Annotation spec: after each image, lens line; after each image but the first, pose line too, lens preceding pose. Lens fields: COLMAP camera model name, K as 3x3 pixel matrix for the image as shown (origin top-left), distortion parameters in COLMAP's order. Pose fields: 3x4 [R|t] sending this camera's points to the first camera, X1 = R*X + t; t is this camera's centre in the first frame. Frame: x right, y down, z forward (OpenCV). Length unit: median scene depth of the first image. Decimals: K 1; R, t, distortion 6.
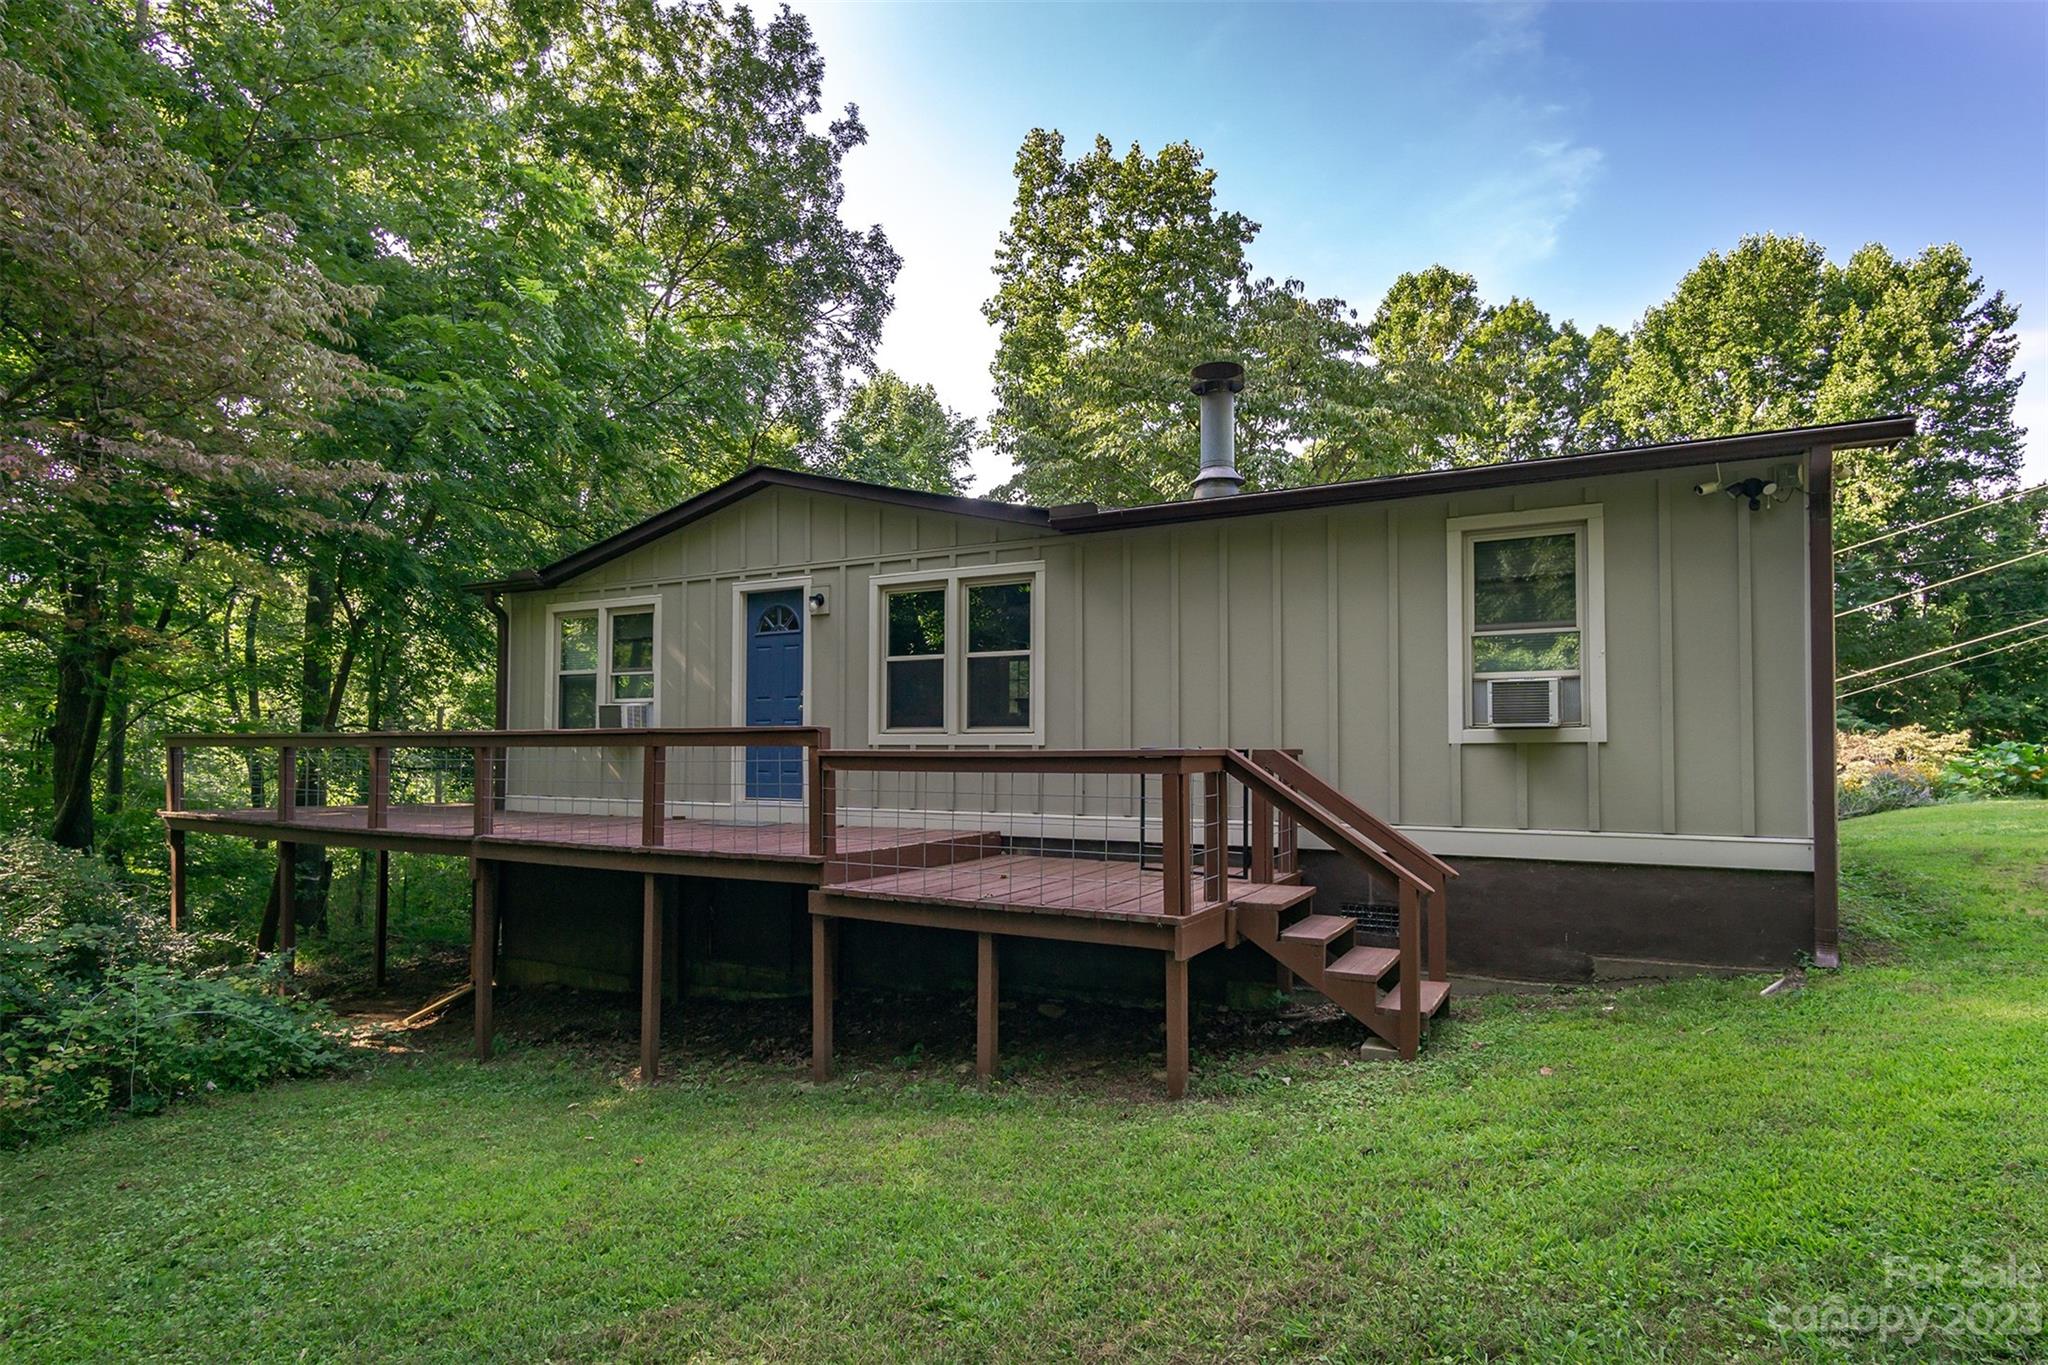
lens RADIAL K [[1093.6, 0, 1023.8], [0, 1093.6, 720.0], [0, 0, 1]] dist [0.004698, -0.001239]
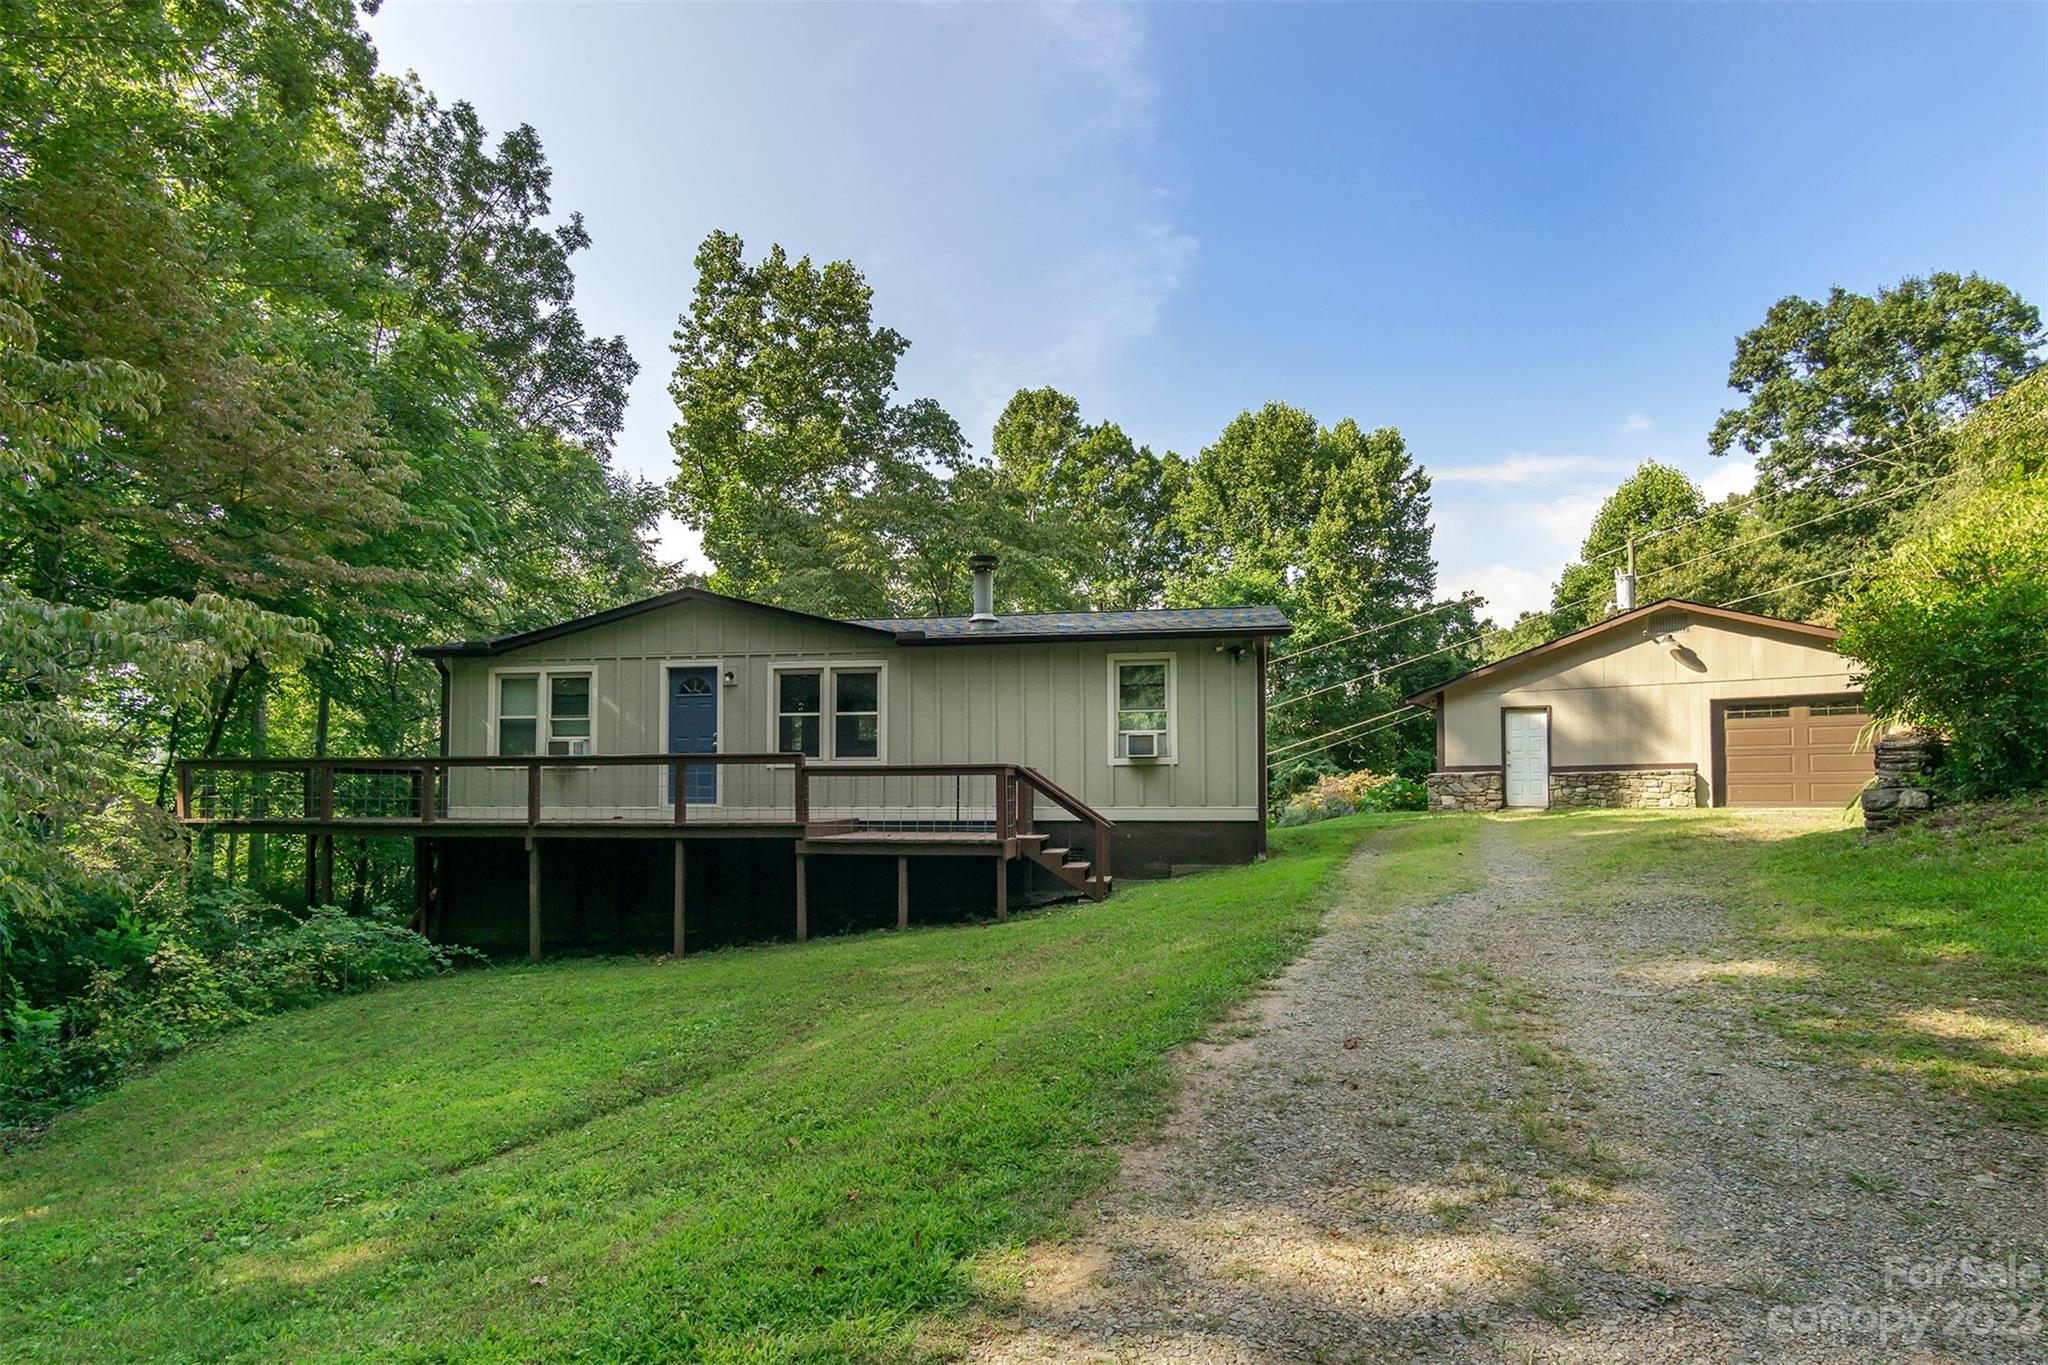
lens RADIAL K [[1110.1, 0, 999.1], [0, 1110.1, 764.3], [0, 0, 1]] dist [-0.000806, 0.000410]
pose [[0.944047, 0.007742, 0.329719, -0.102585], [-0.006552, 0.999967, -0.004719, 0.006606], [-0.329745, 0.002295, 0.944067, -0.186888]]
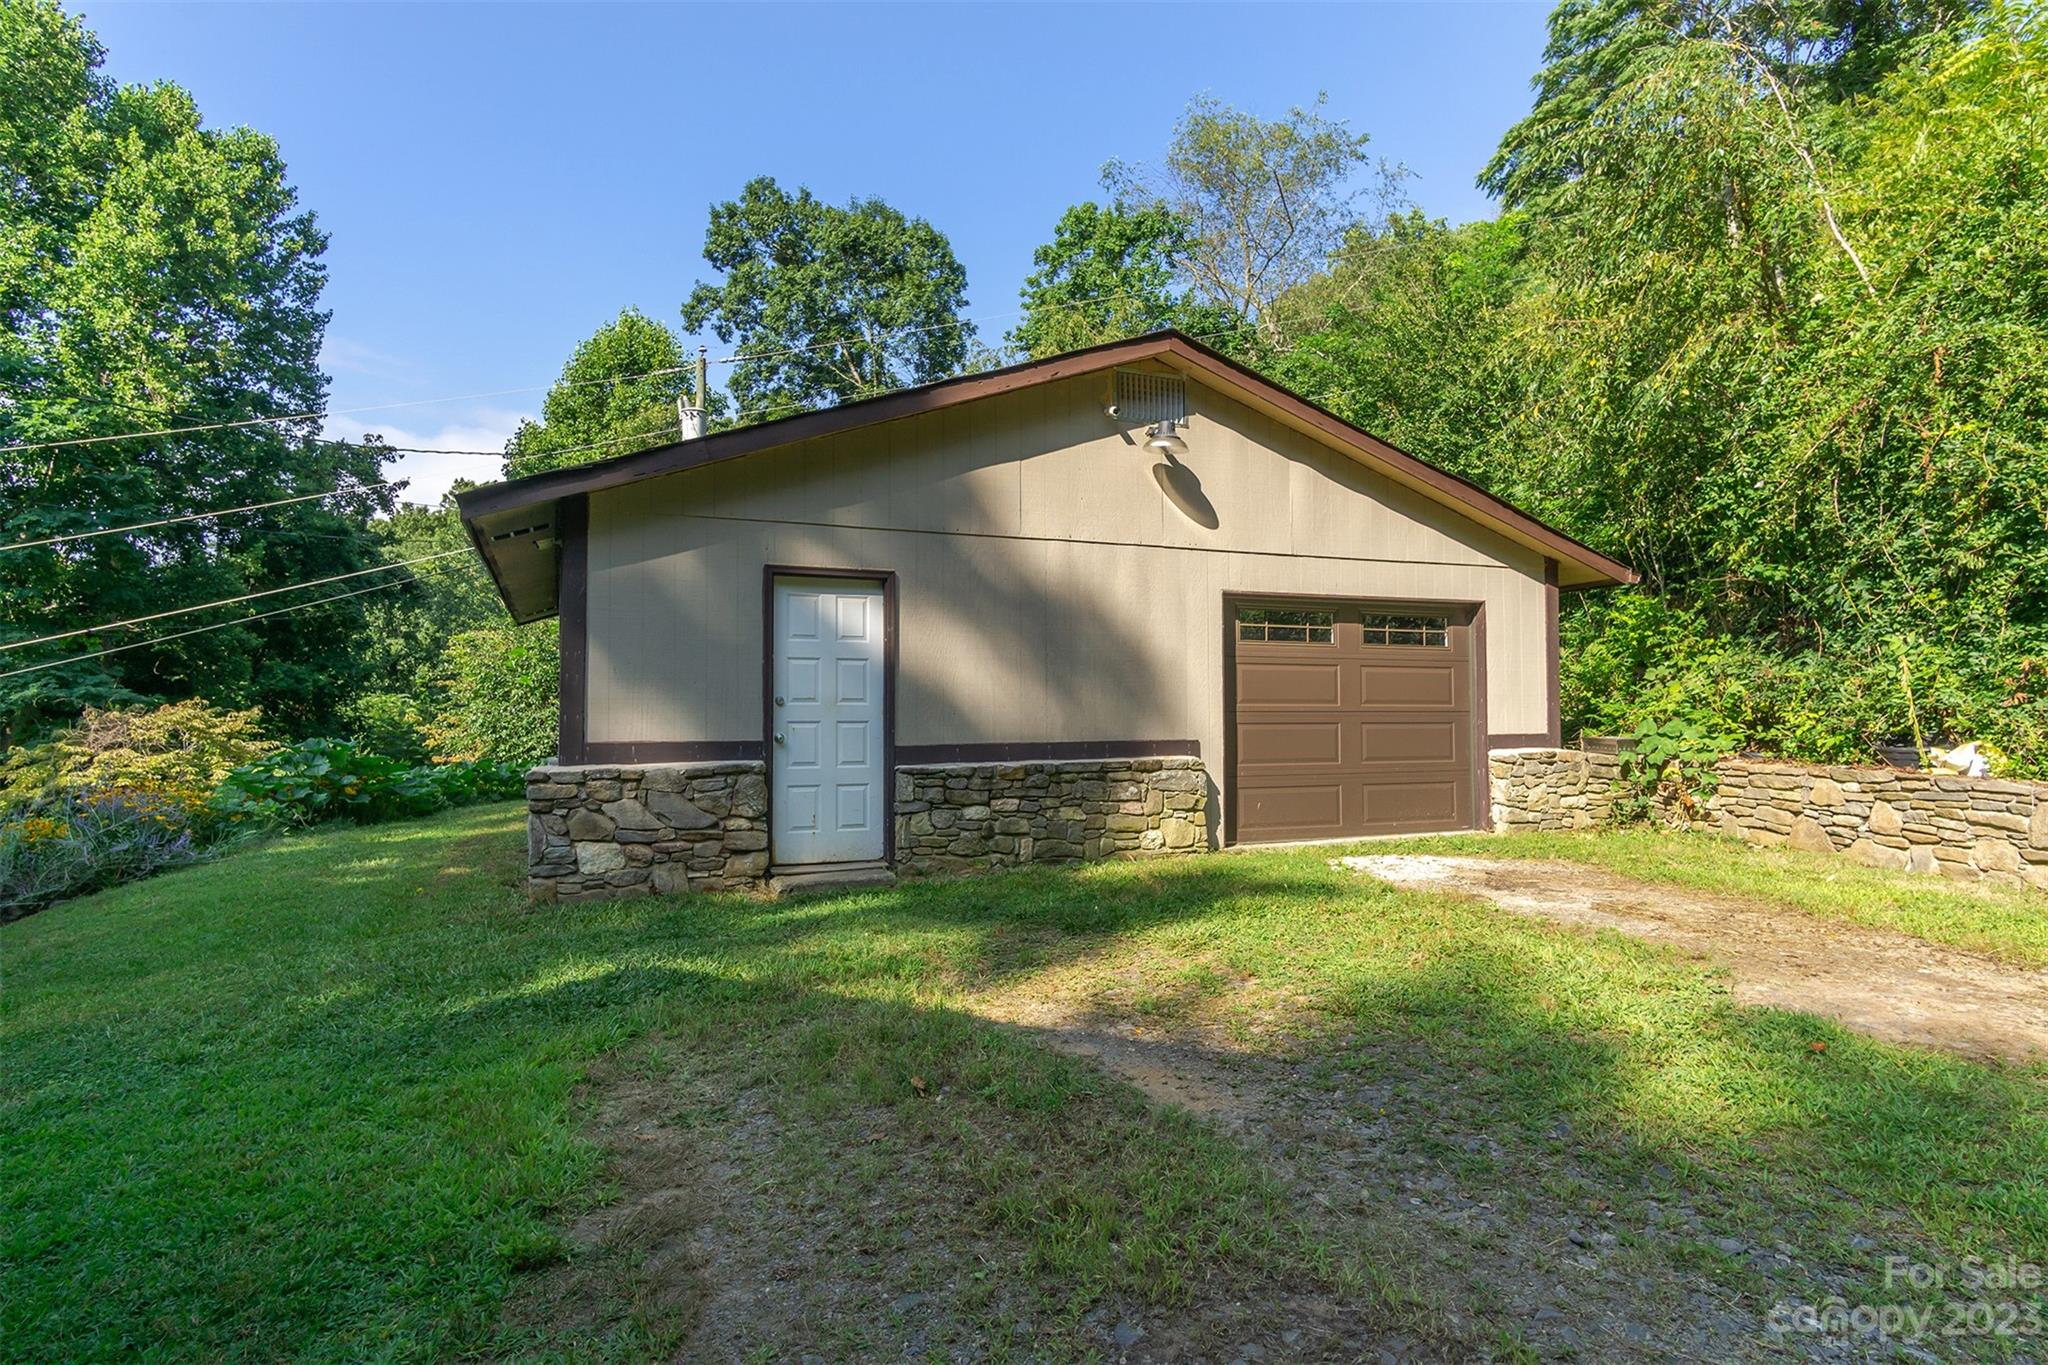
lens RADIAL K [[1095.8, 0, 1024.0], [0, 1095.8, 682.5], [0, 0, 1]] dist [-0.043284, 0.042296]
pose [[0.242807, 0.025404, 0.969742, 0.202522], [-0.026332, 0.999461, -0.019589, -0.006768], [-0.969717, -0.020779, 0.243345, 0.236030]]
